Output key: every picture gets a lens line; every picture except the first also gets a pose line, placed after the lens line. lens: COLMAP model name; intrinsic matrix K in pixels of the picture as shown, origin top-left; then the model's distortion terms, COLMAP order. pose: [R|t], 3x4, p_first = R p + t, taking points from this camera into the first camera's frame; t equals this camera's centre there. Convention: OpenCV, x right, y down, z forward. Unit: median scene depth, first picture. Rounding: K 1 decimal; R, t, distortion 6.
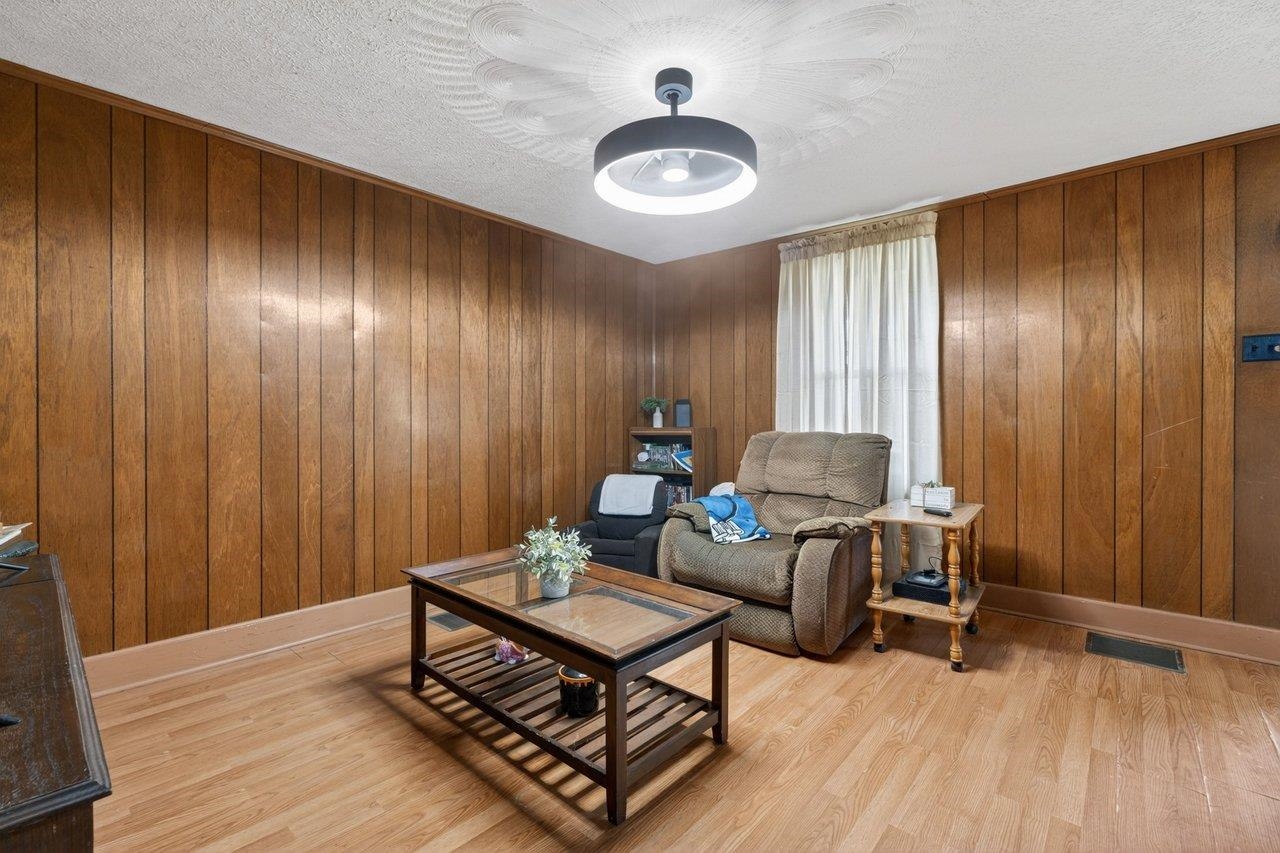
lens RADIAL K [[549.5, 0, 641.3], [0, 549.5, 424.6], [0, 0, 1]] dist [-0.002317, 0.000011]
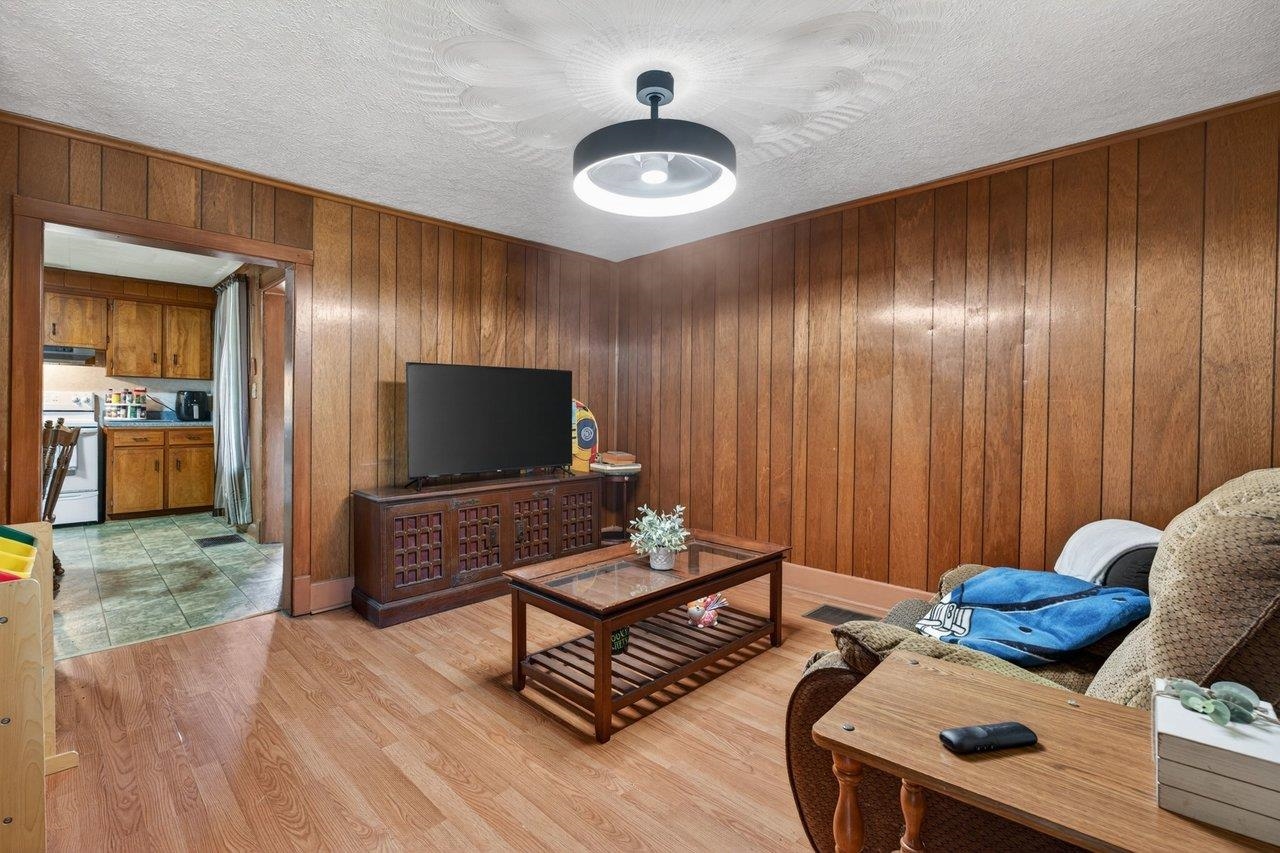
lens RADIAL K [[560.5, 0, 641.0], [0, 560.5, 420.3], [0, 0, 1]] dist [-0.005442, -0.000158]
pose [[-0.035864, 0.011722, -0.999288, 1.261651], [-0.016146, 0.999794, 0.012308, -0.028218], [0.999226, 0.016576, -0.035668, 1.188302]]
